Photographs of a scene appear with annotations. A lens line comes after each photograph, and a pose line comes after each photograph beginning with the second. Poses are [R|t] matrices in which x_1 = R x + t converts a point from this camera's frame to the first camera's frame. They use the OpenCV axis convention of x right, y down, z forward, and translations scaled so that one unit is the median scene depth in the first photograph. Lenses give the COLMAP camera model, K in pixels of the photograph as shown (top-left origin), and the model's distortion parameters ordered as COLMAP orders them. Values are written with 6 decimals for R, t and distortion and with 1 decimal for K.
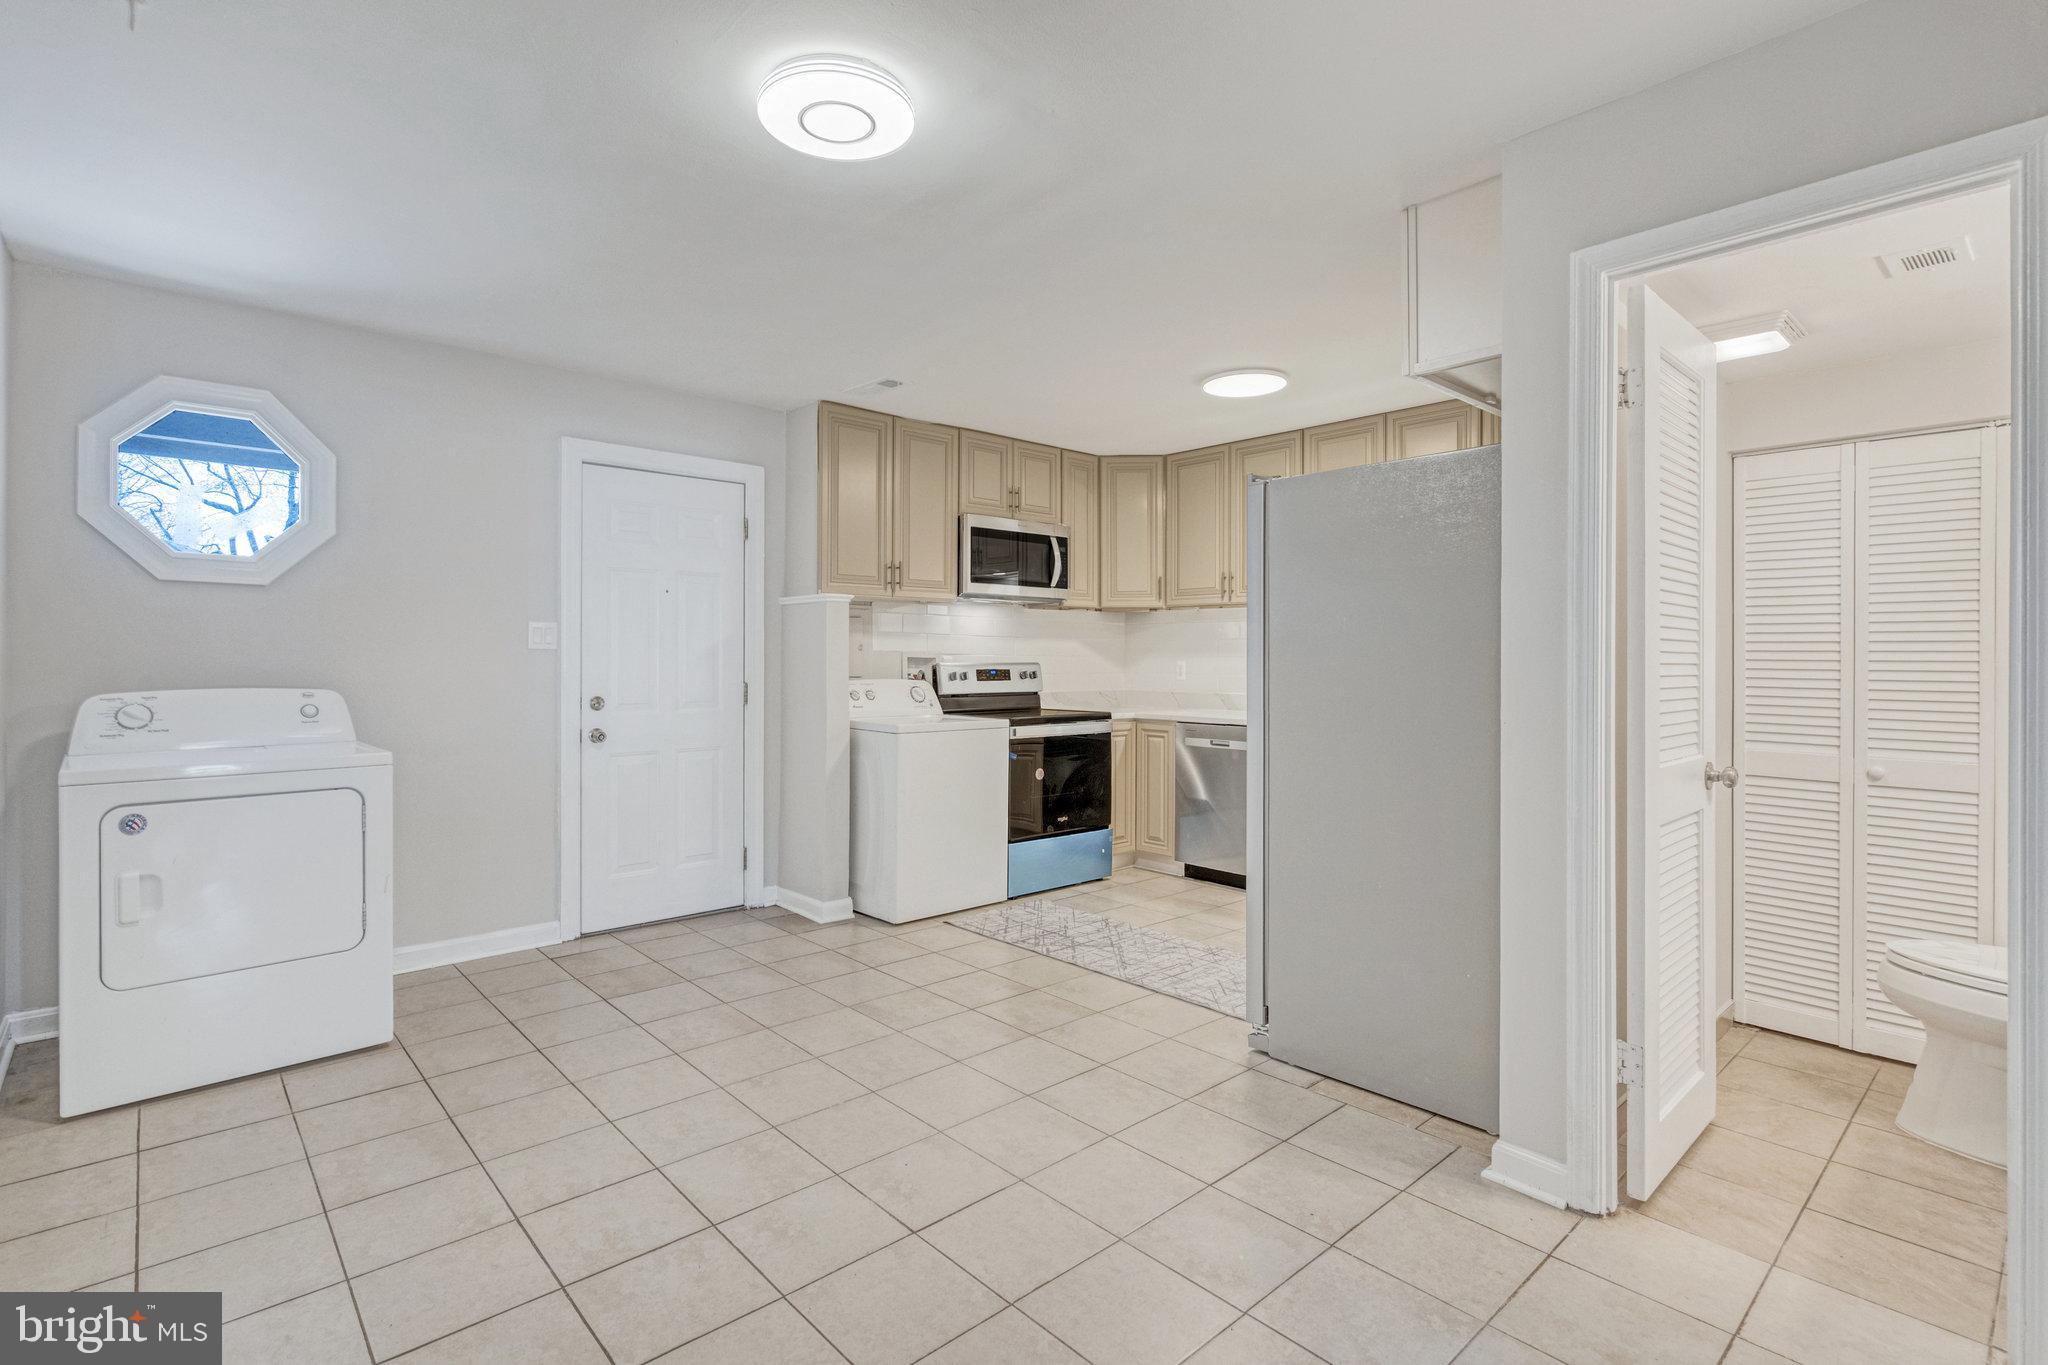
lens RADIAL K [[969.7, 0, 1003.9], [0, 969.7, 663.7], [0, 0, 1]] dist [0.000300, 0.000375]
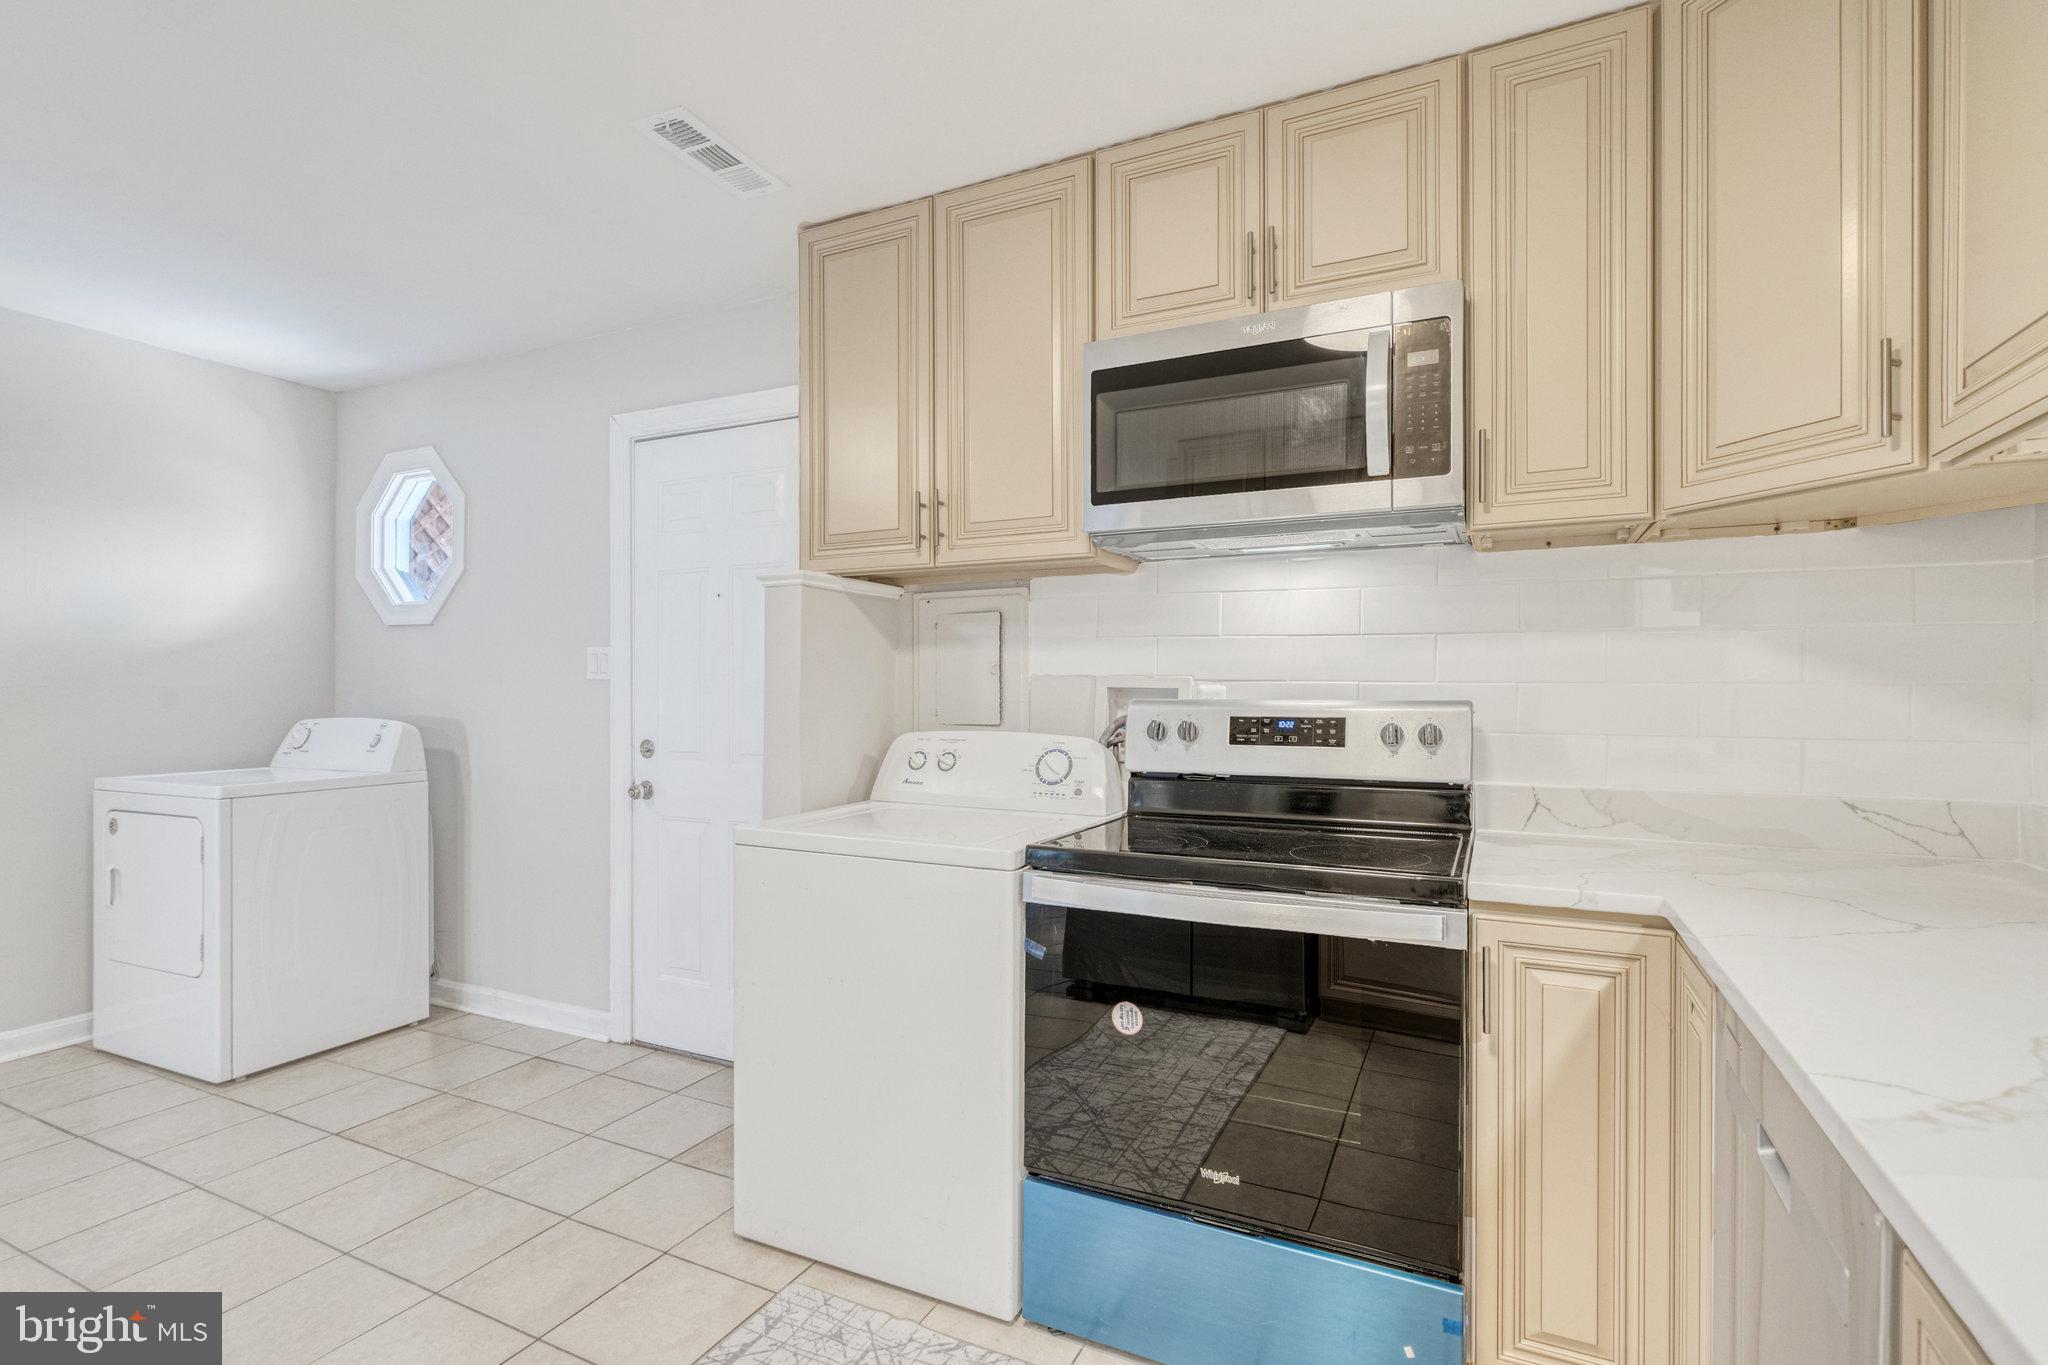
lens RADIAL K [[960.3, 0, 1012.6], [0, 960.3, 687.9], [0, 0, 1]] dist [-0.003870, 0.000049]
pose [[0.375279, -0.002525, -0.926909, 0.403149], [-0.003390, 0.999986, -0.004096, -0.005153], [0.926906, 0.004679, 0.375265, 0.988272]]
